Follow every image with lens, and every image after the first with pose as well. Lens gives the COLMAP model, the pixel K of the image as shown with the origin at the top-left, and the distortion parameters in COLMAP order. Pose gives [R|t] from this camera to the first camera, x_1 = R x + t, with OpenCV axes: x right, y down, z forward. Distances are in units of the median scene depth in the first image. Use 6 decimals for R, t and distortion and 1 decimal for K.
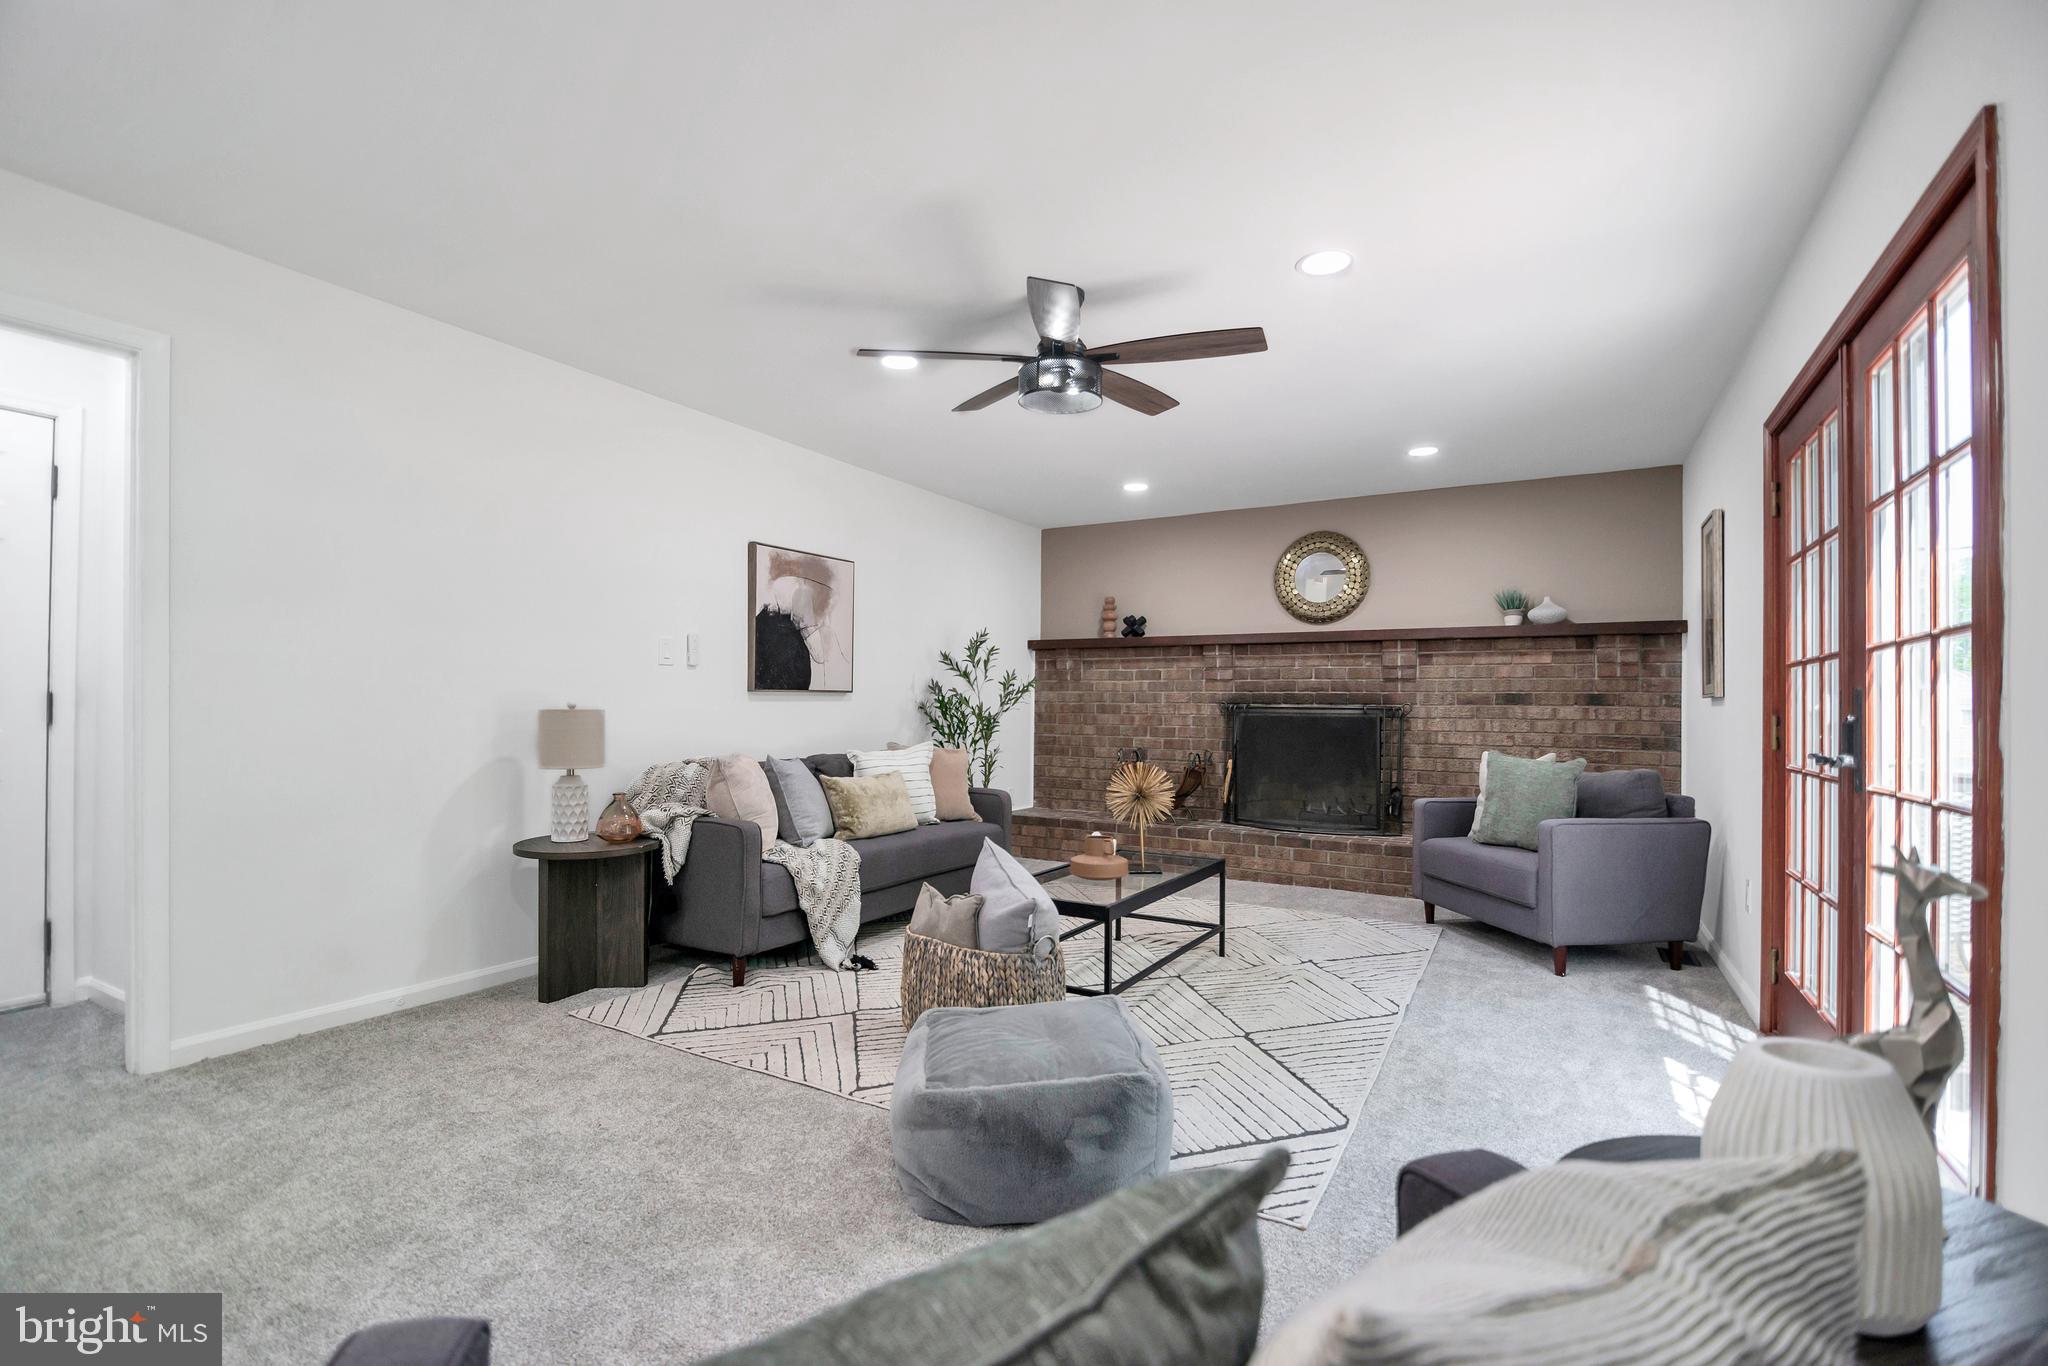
lens RADIAL K [[933.0, 0, 1058.9], [0, 933.0, 706.0], [0, 0, 1]] dist [-0.012041, -0.003388]
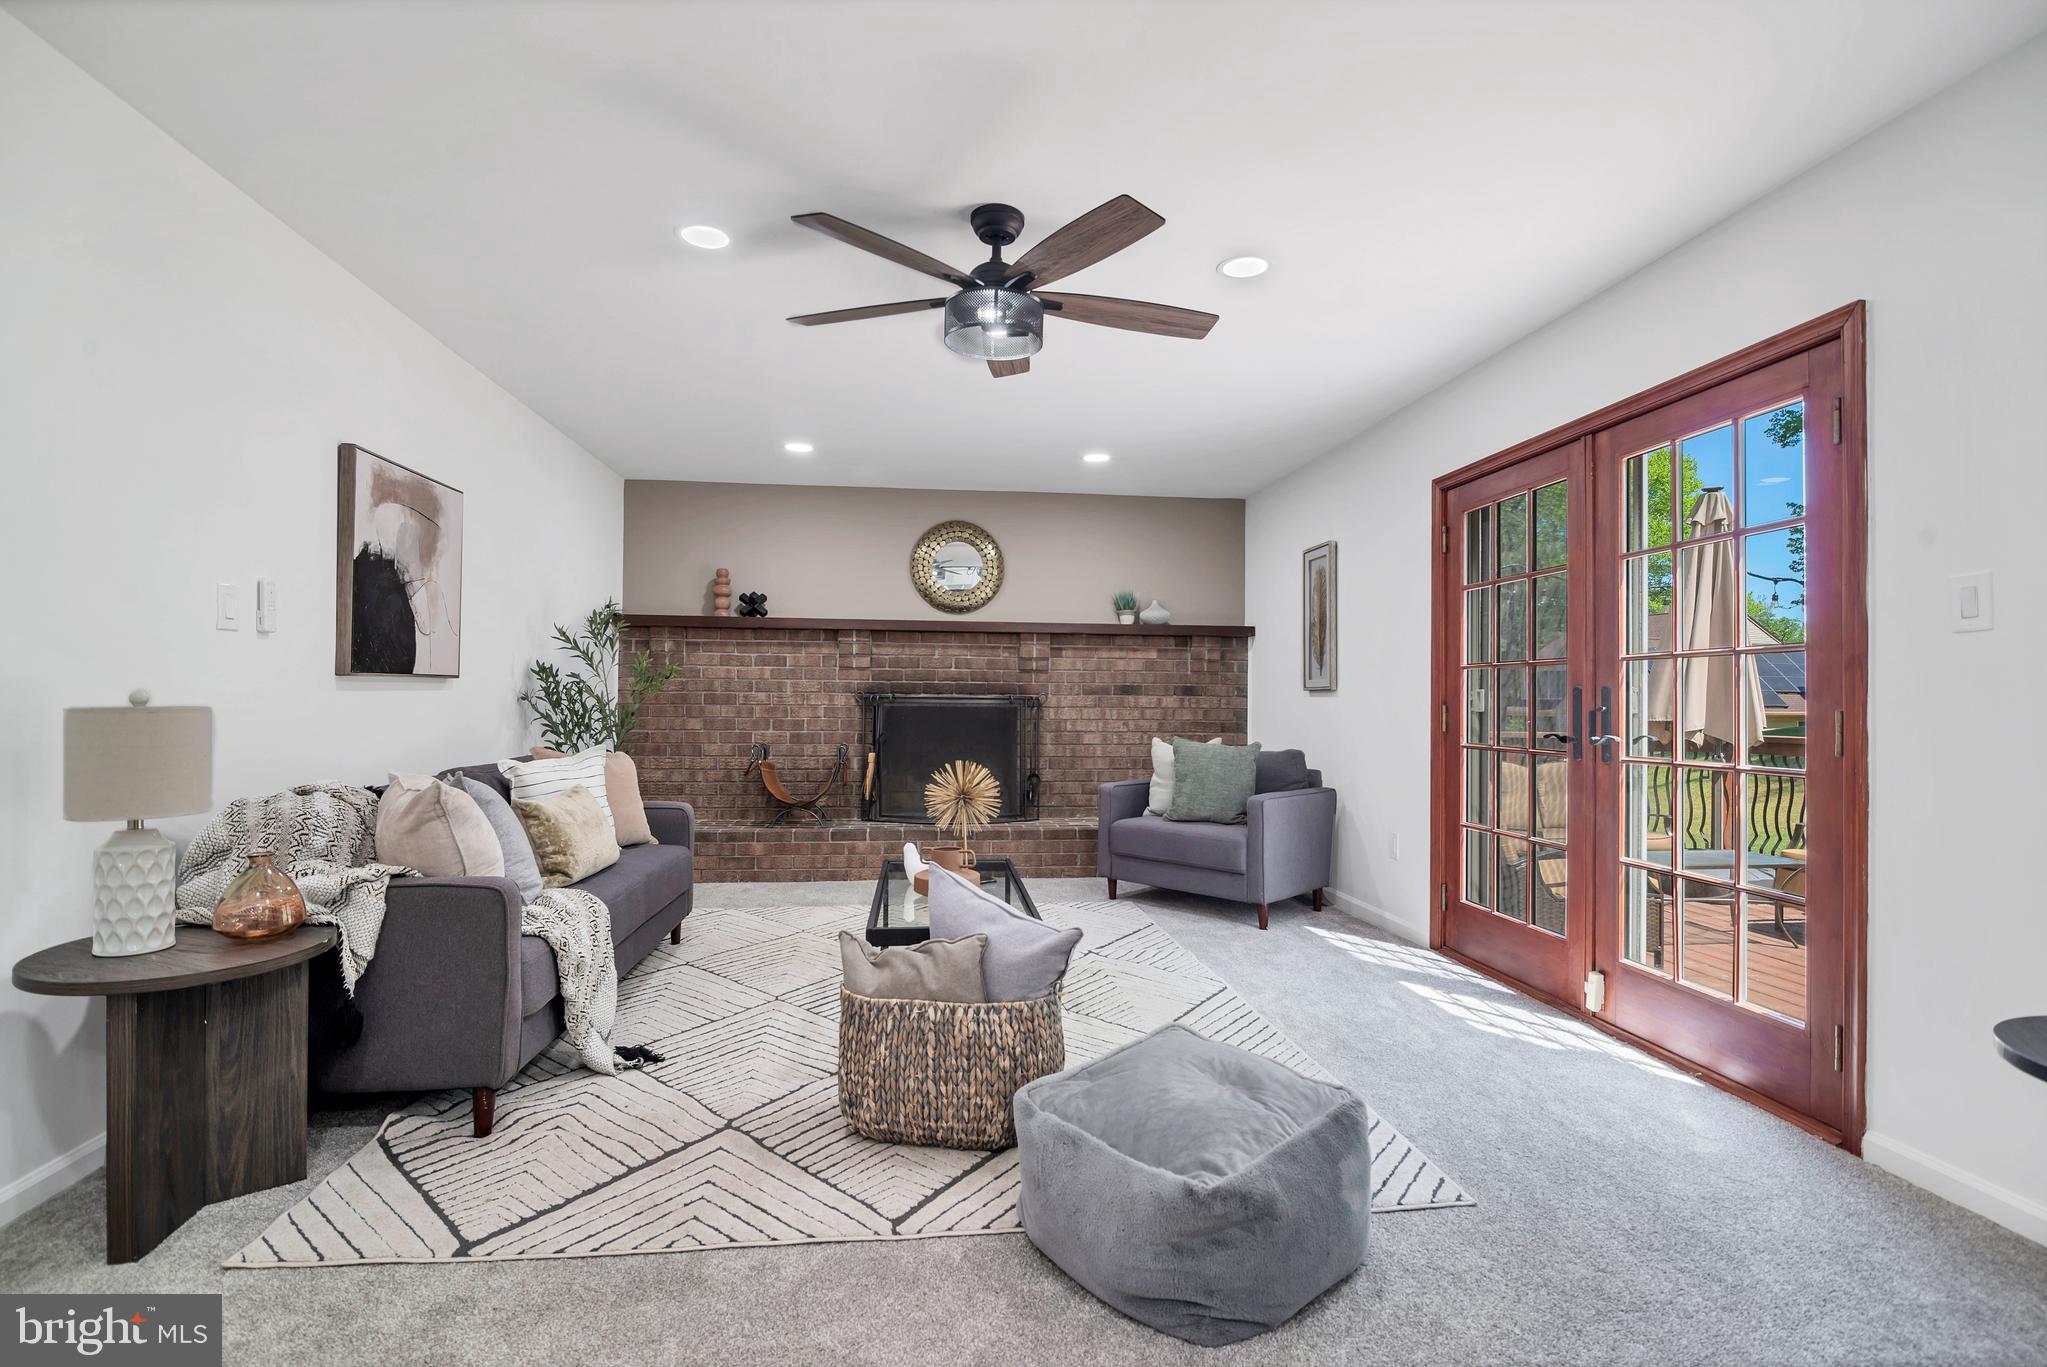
lens RADIAL K [[932.5, 0, 1004.0], [0, 932.5, 698.0], [0, 0, 1]] dist [-0.012041, -0.003388]
pose [[0.803922, -0.002259, 0.594730, -0.332390], [-0.001473, 0.999982, 0.005789, -0.004293], [-0.594733, -0.005530, 0.803905, 0.206177]]
